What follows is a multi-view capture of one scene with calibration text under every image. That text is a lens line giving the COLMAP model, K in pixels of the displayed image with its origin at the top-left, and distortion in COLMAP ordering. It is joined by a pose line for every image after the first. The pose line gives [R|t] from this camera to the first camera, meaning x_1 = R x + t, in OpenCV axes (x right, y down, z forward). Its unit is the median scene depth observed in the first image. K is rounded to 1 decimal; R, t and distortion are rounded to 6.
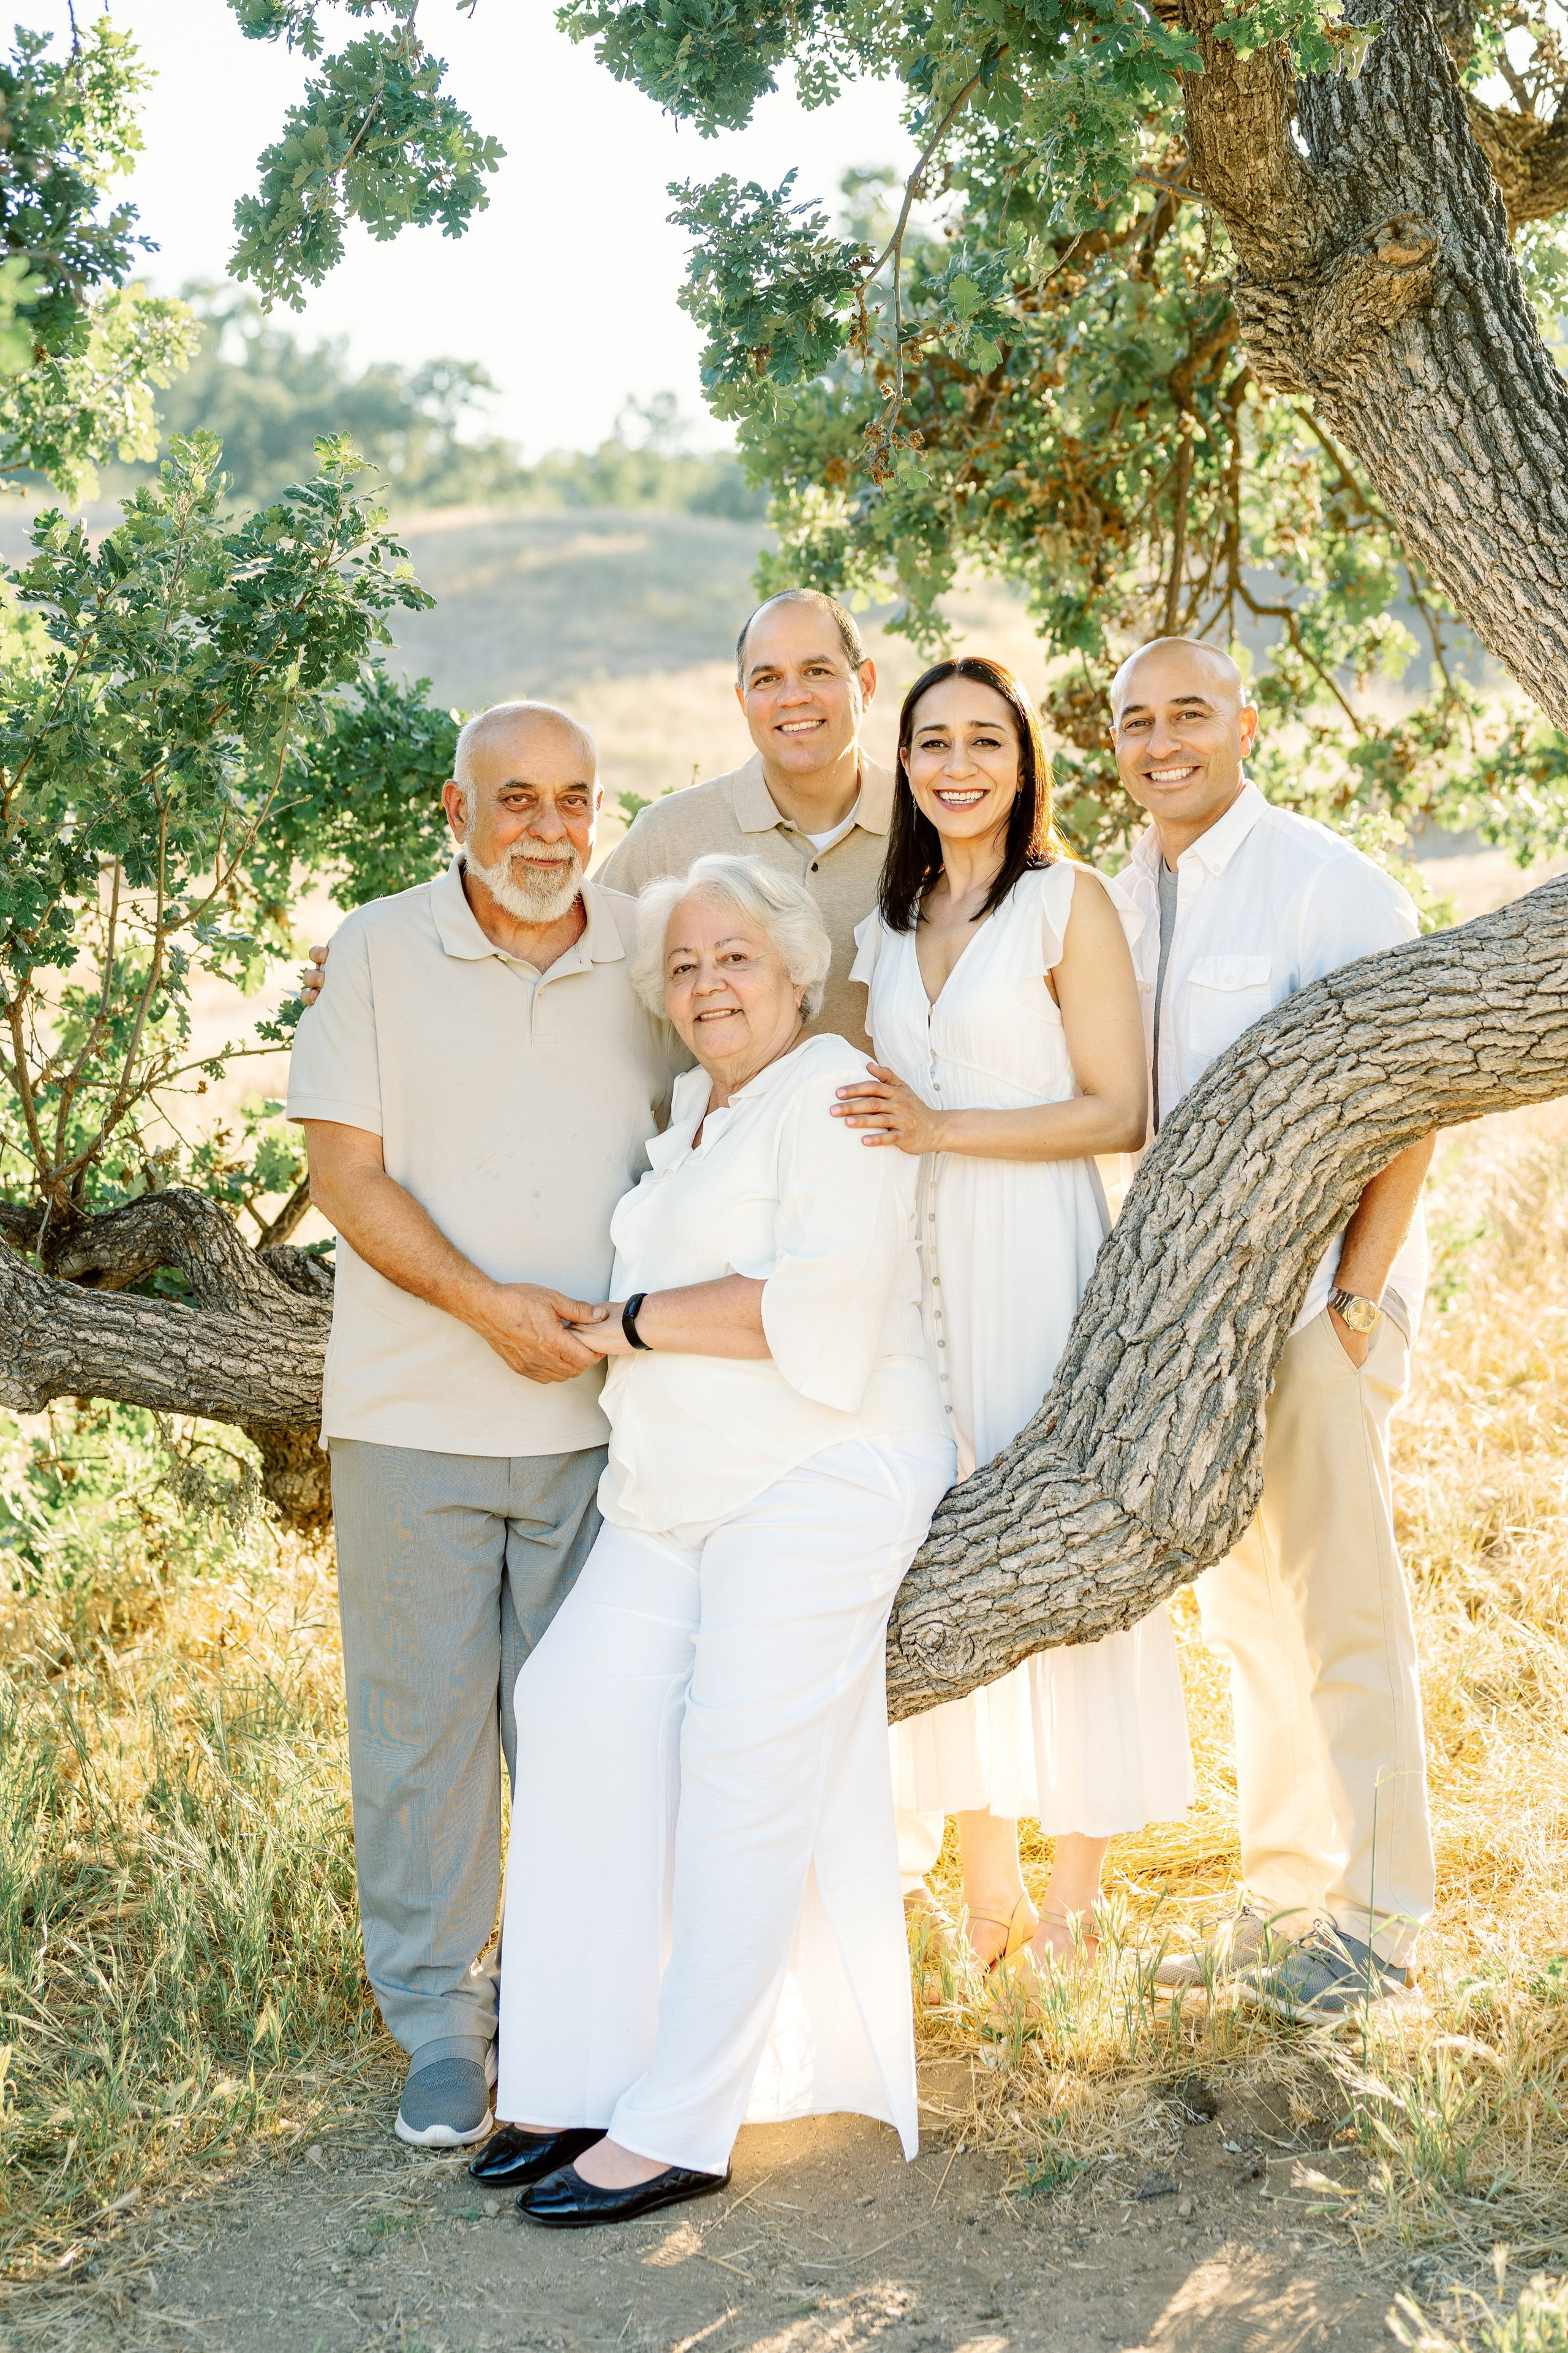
lens RADIAL K [[4603.5, 0, 652.3], [0, 4603.5, 919.5], [0, 0, 1]] dist [0.164640, 0.274587]
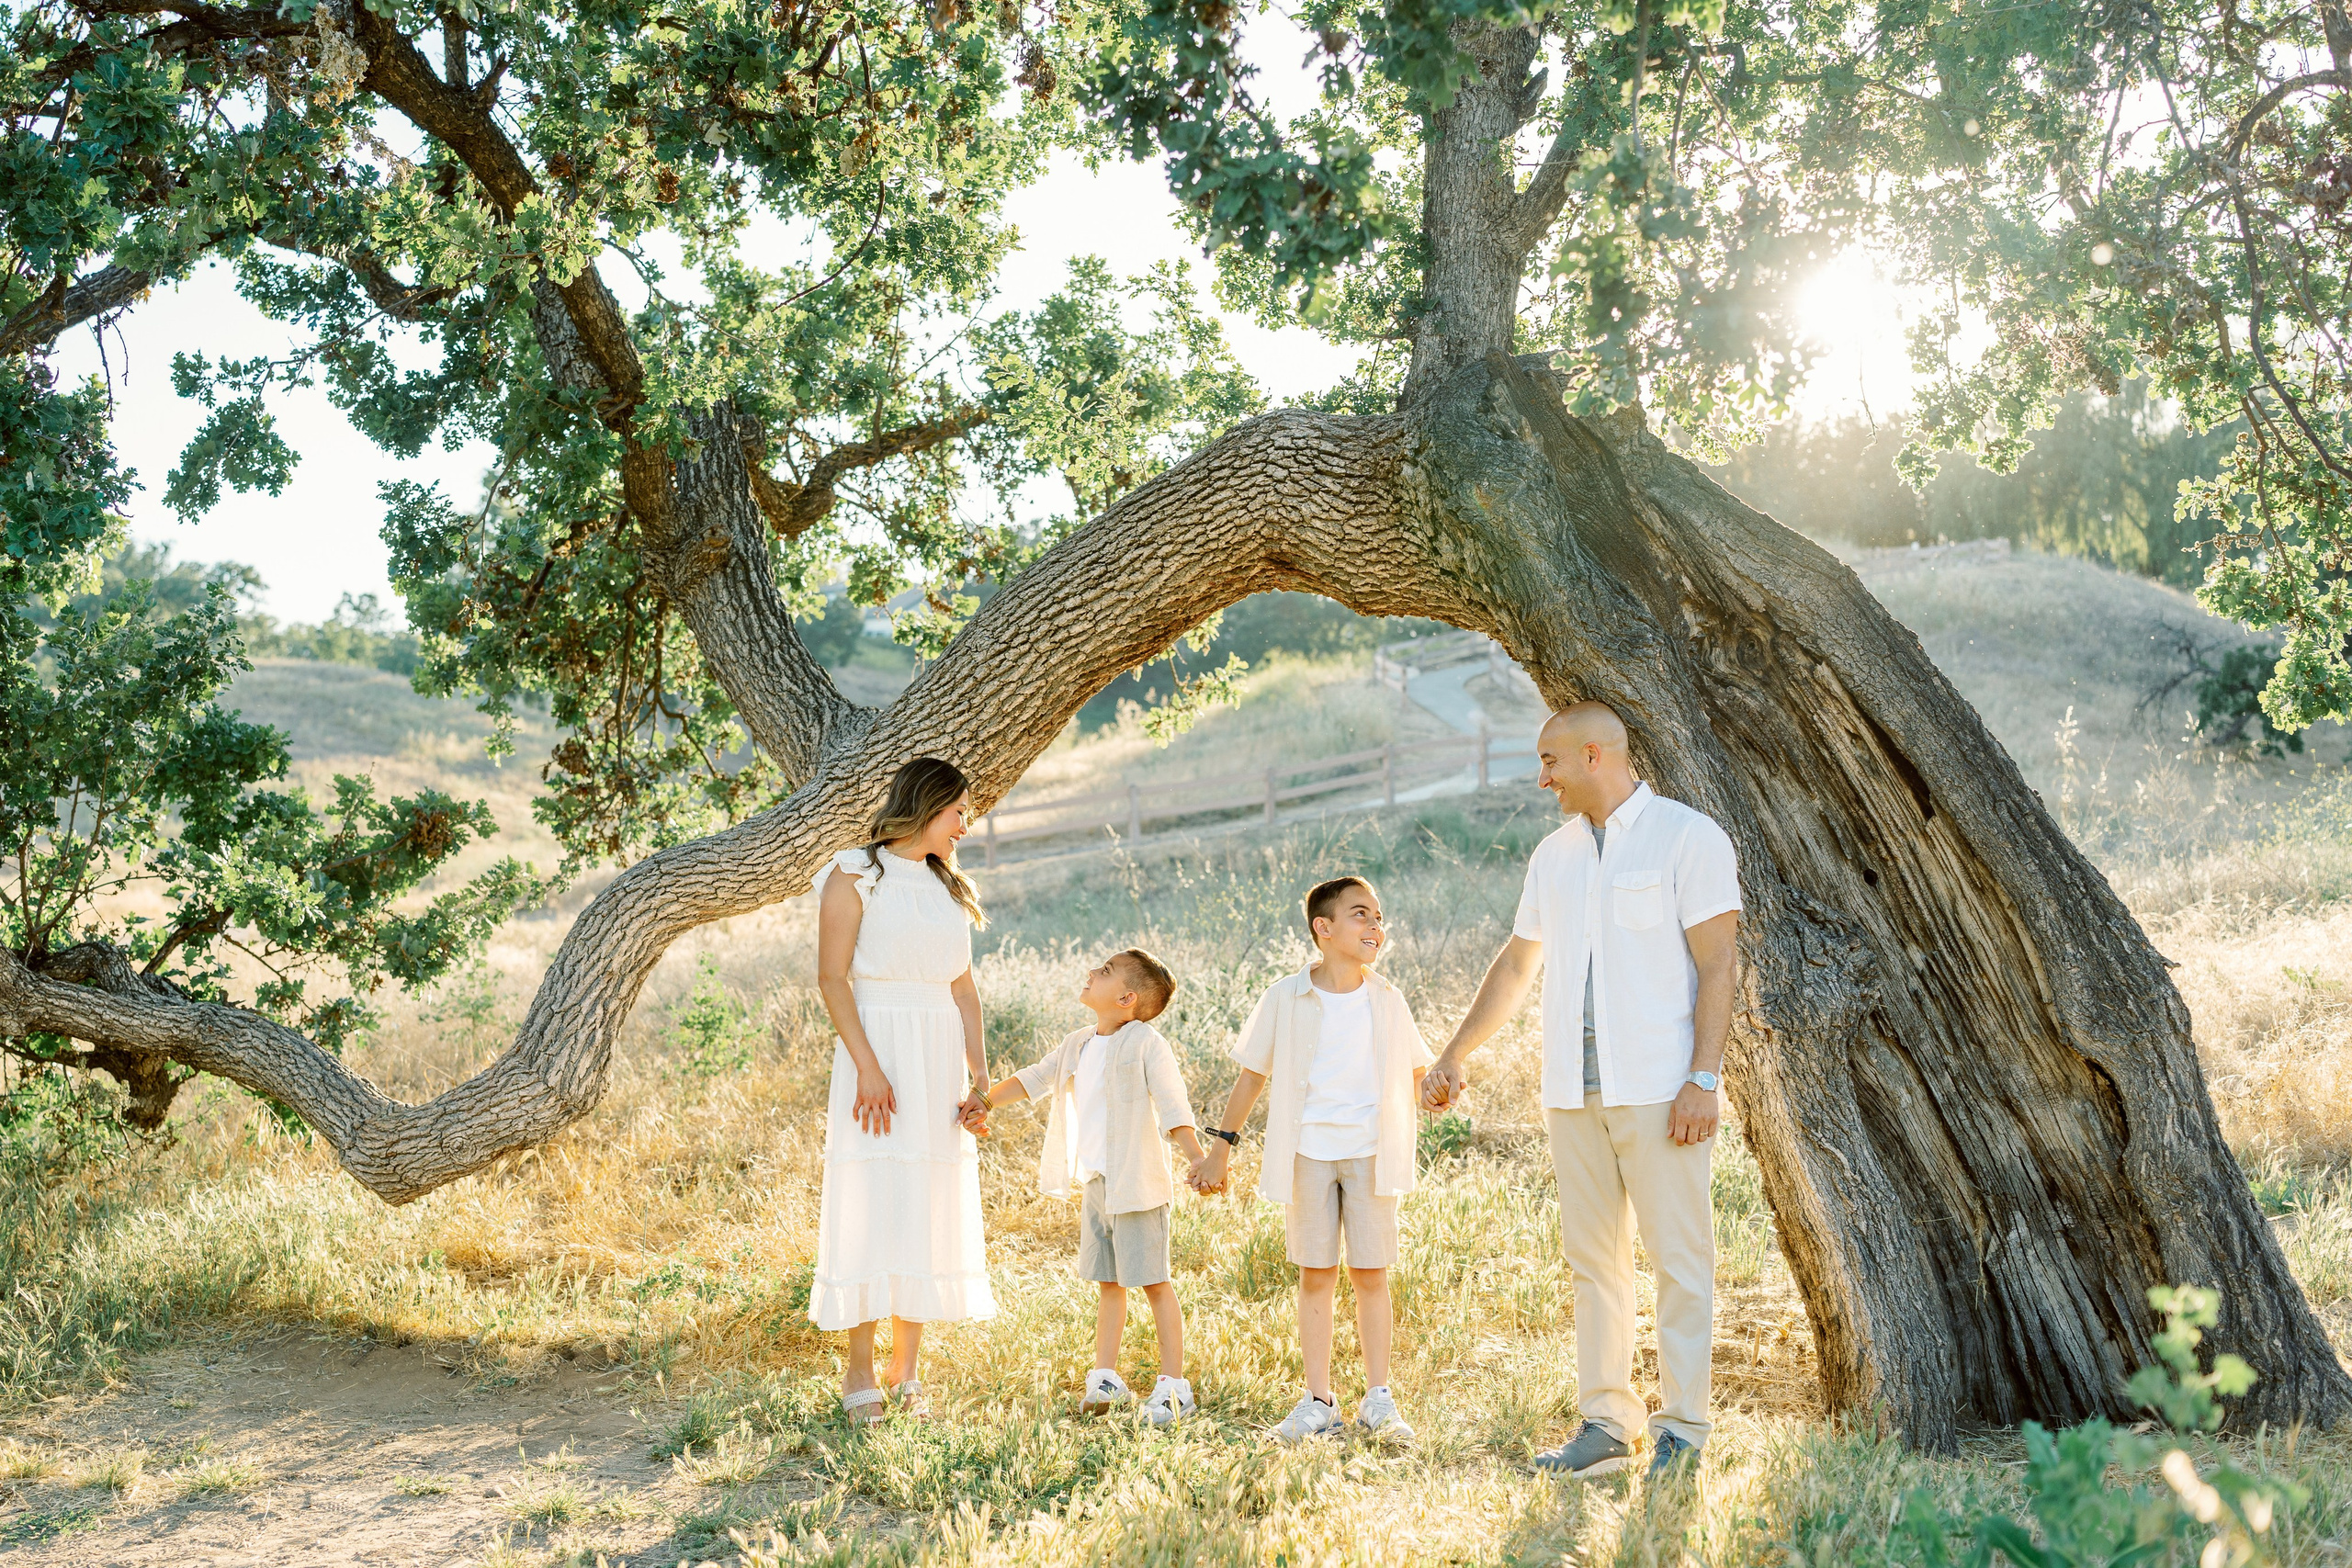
lens RADIAL K [[2738.4, 0, 1075.3], [0, 2738.4, 742.2], [0, 0, 1]] dist [-0.031923, 0.203802]
pose [[0.964633, 0.064706, 0.255532, -0.000764], [-0.046726, 0.996026, -0.075825, 0.046892], [-0.259423, 0.061203, 0.963823, -0.326061]]
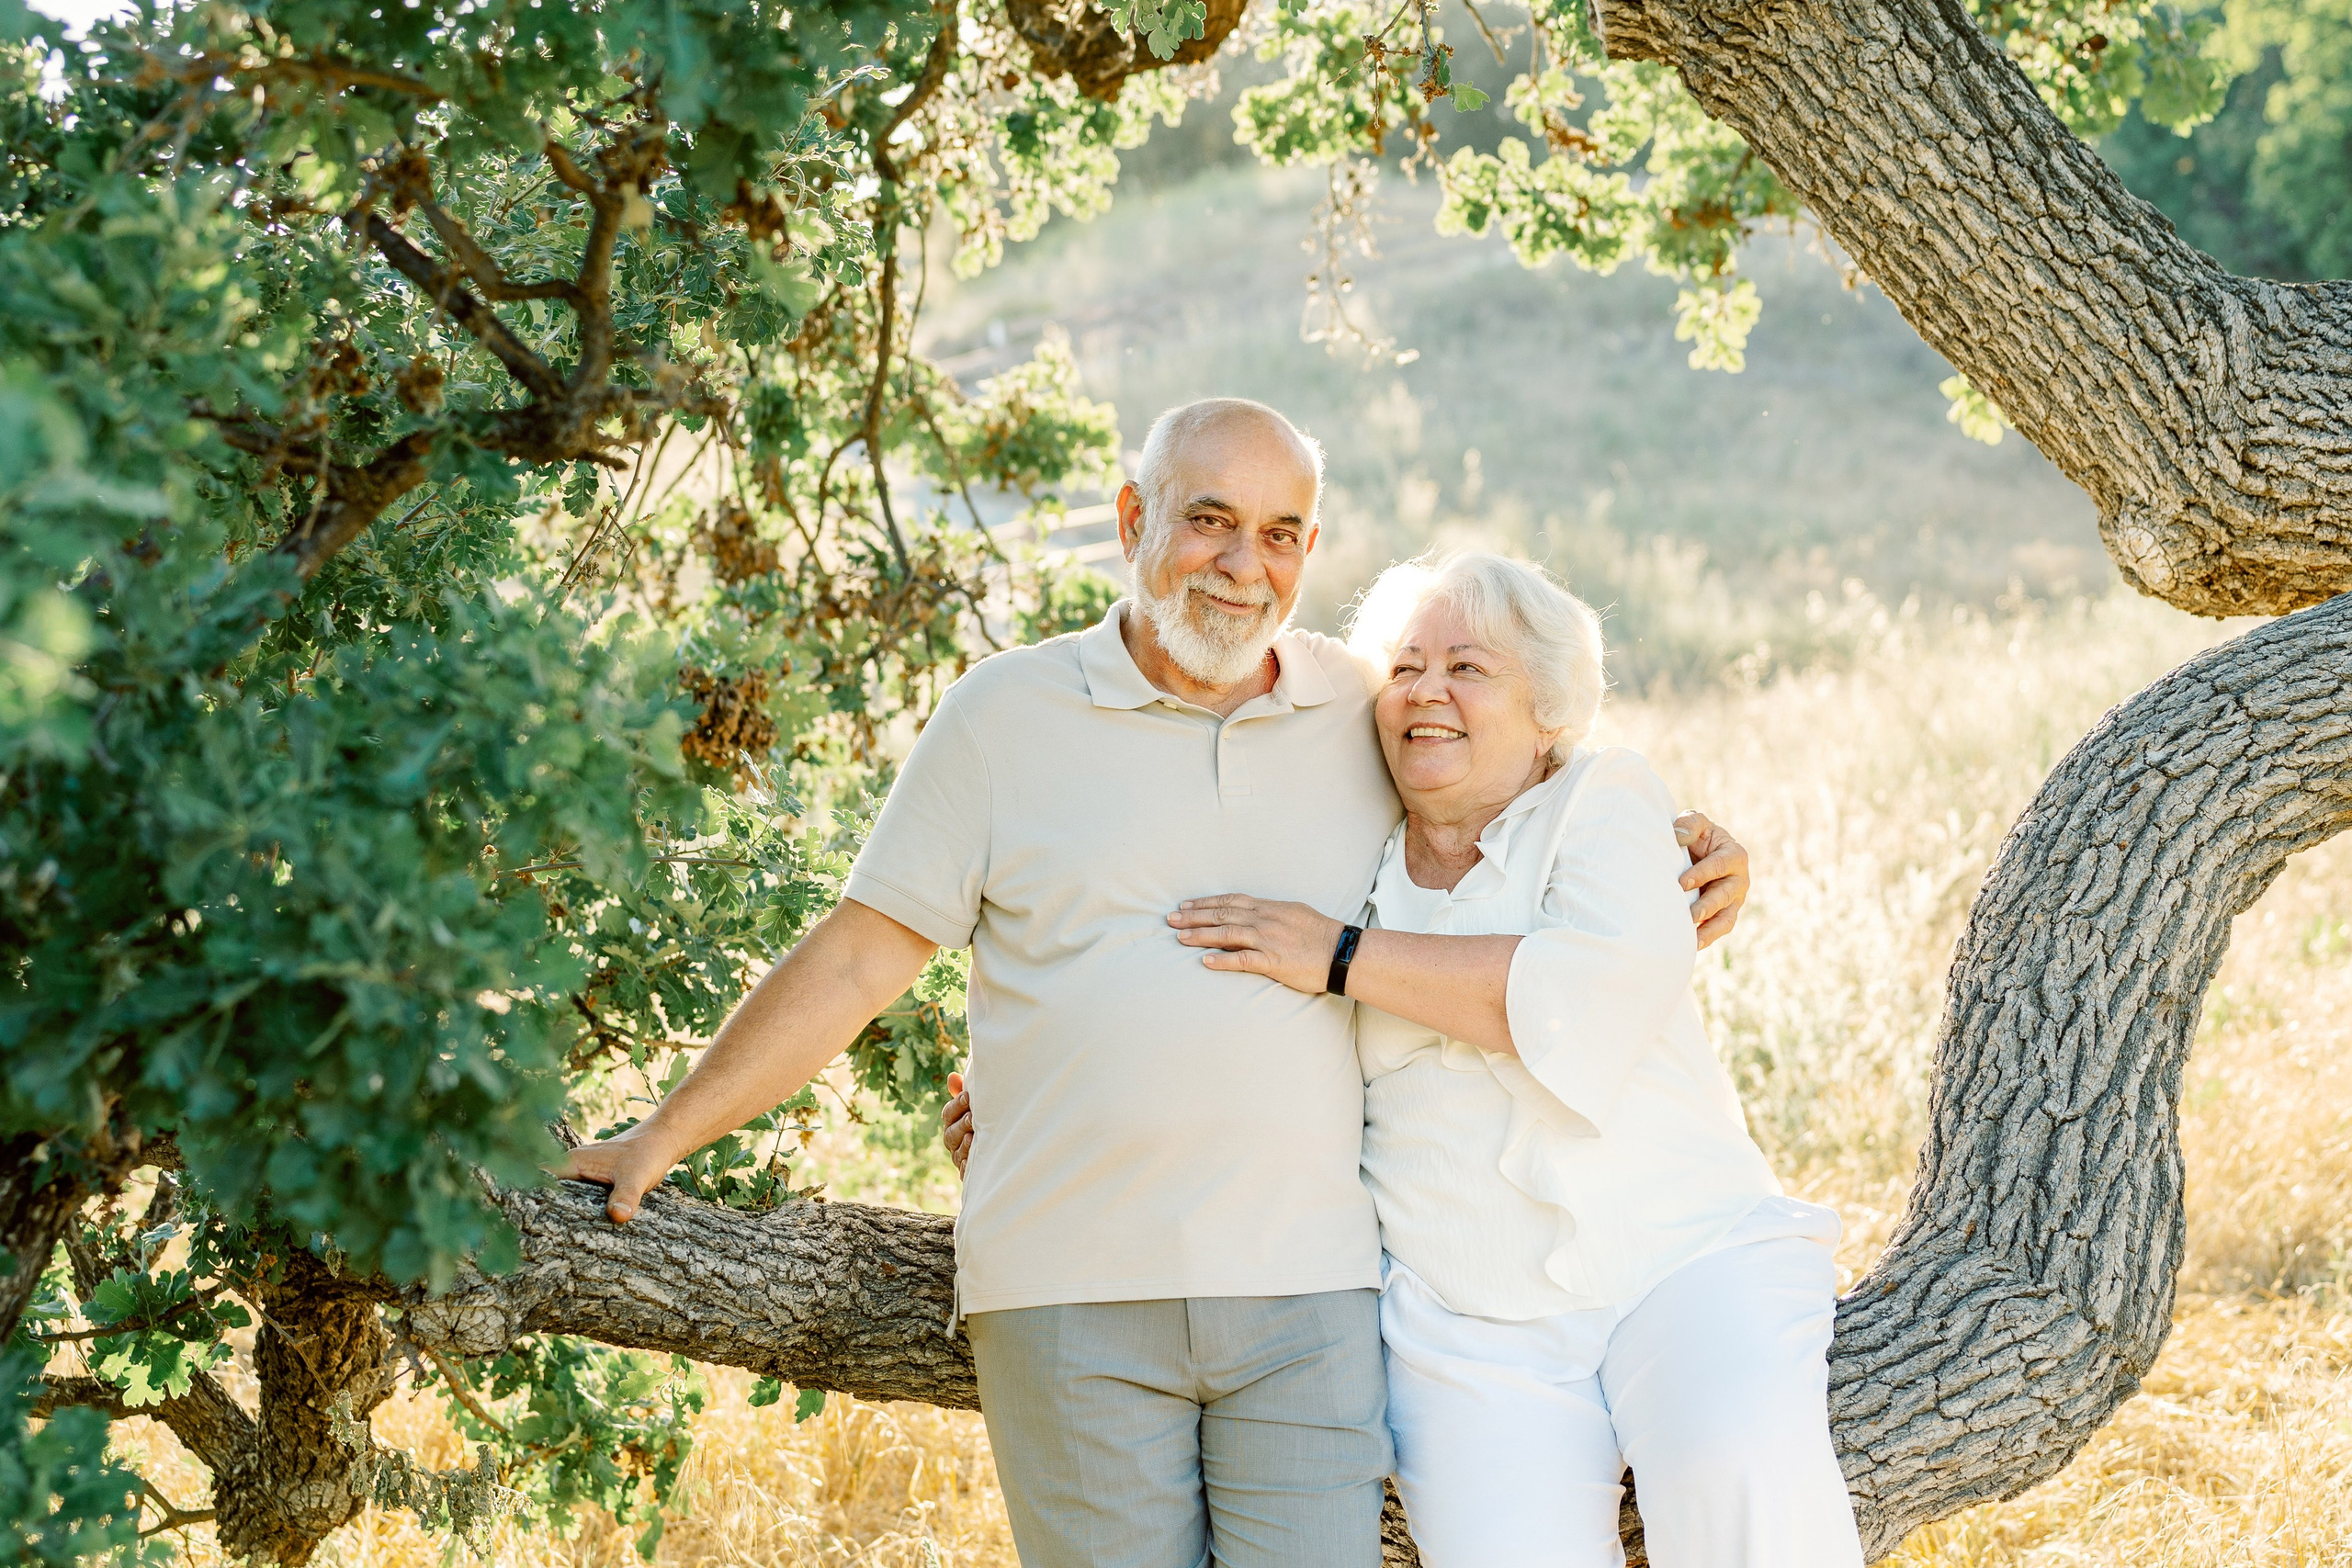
lens RADIAL K [[4738.2, 0, 1336.9], [0, 4738.2, 737.5], [0, 0, 1]] dist [0.132261, 0.085205]
pose [[0.860254, -0.017125, 0.509578, -0.402141], [0.044181, 0.998180, -0.041039, 0.050014], [-0.507948, 0.057818, 0.859445, 0.323163]]
